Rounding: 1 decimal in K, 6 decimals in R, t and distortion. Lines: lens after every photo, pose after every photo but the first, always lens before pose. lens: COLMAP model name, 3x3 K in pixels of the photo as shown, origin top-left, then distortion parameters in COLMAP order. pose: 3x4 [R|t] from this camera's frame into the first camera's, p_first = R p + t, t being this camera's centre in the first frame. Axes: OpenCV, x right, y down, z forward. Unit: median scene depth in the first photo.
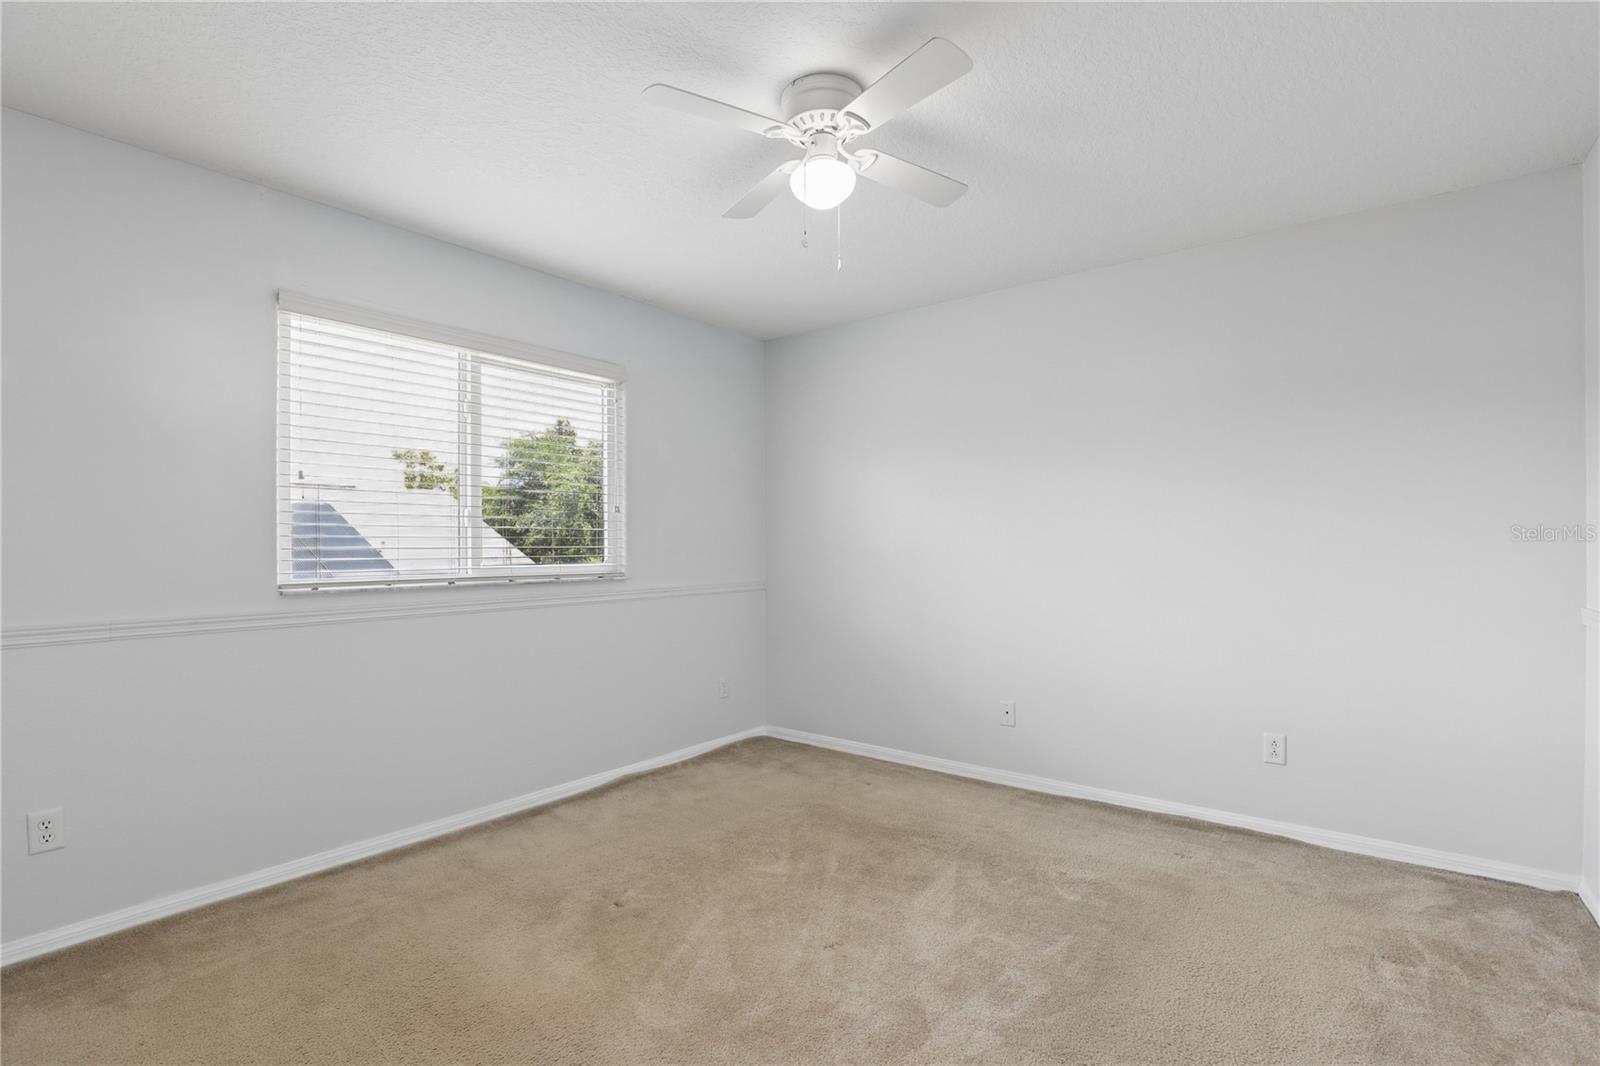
lens RADIAL K [[746.2, 0, 825.8], [0, 746.2, 537.0], [0, 0, 1]] dist [-0.021644, 0.002513]
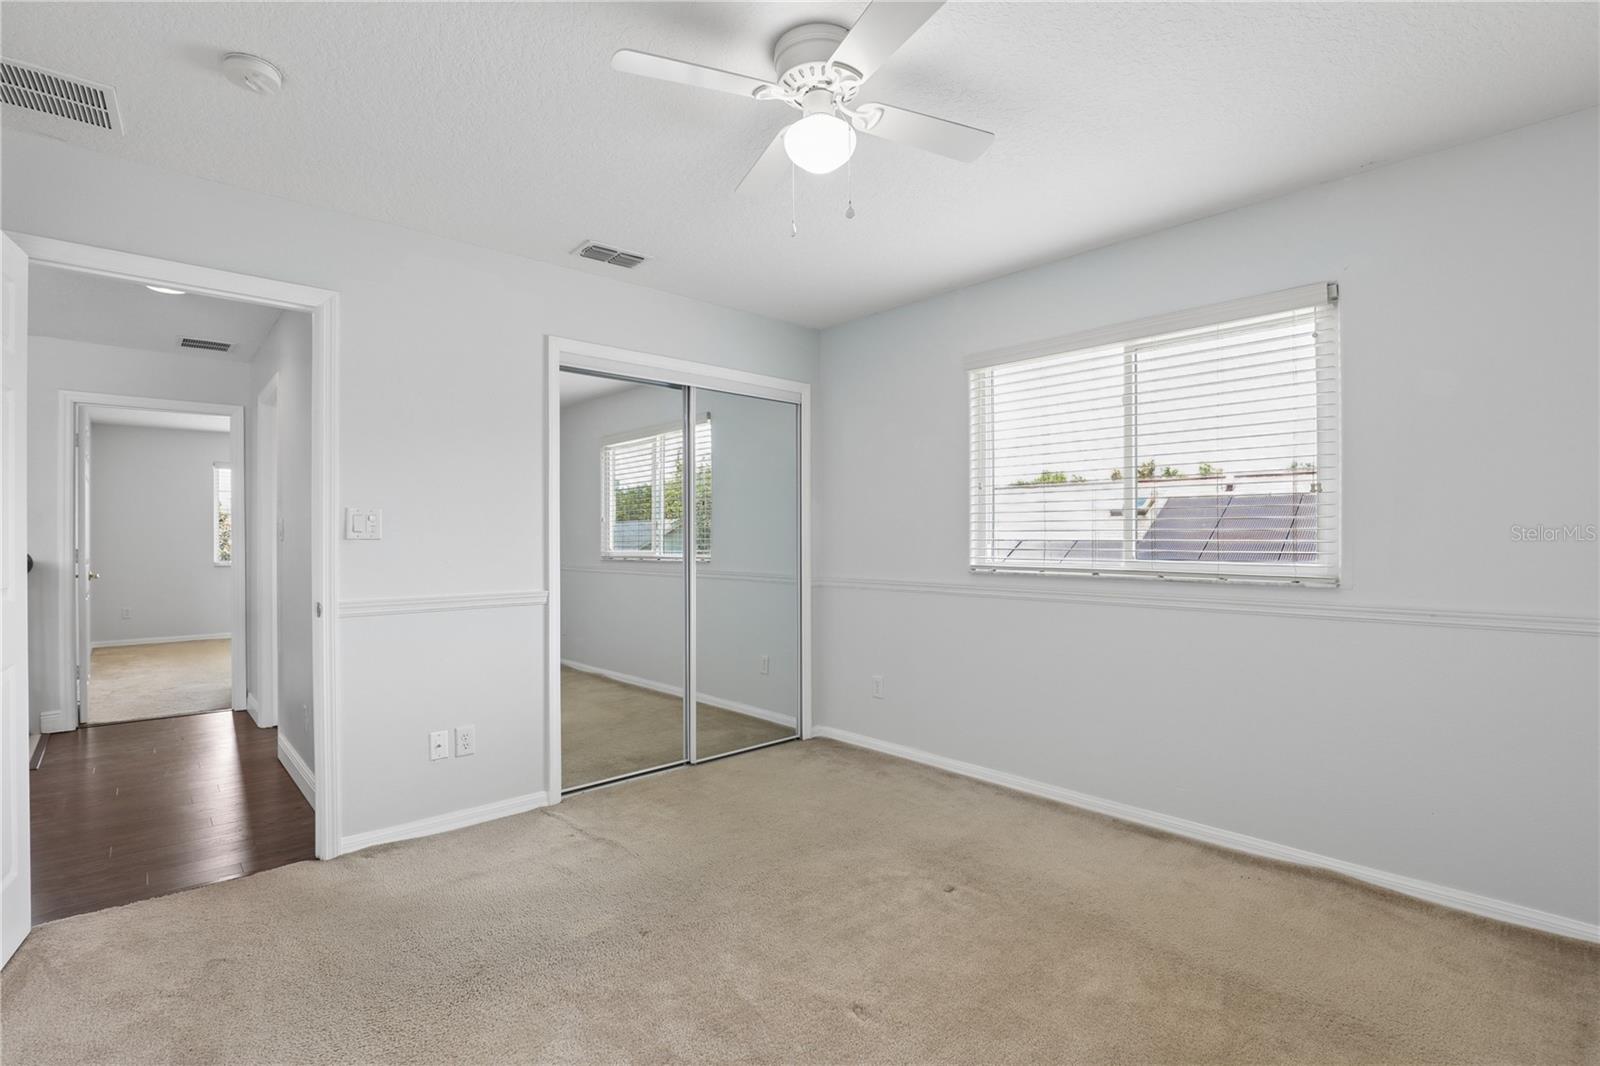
lens RADIAL K [[746.2, 0, 803.0], [0, 746.2, 533.6], [0, 0, 1]] dist [-0.021644, 0.002513]
pose [[-0.170682, -0.002896, -0.985322, 0.594859], [0.009563, 0.999944, -0.004595, 0.005760], [0.985280, -0.010207, -0.170645, 0.768364]]
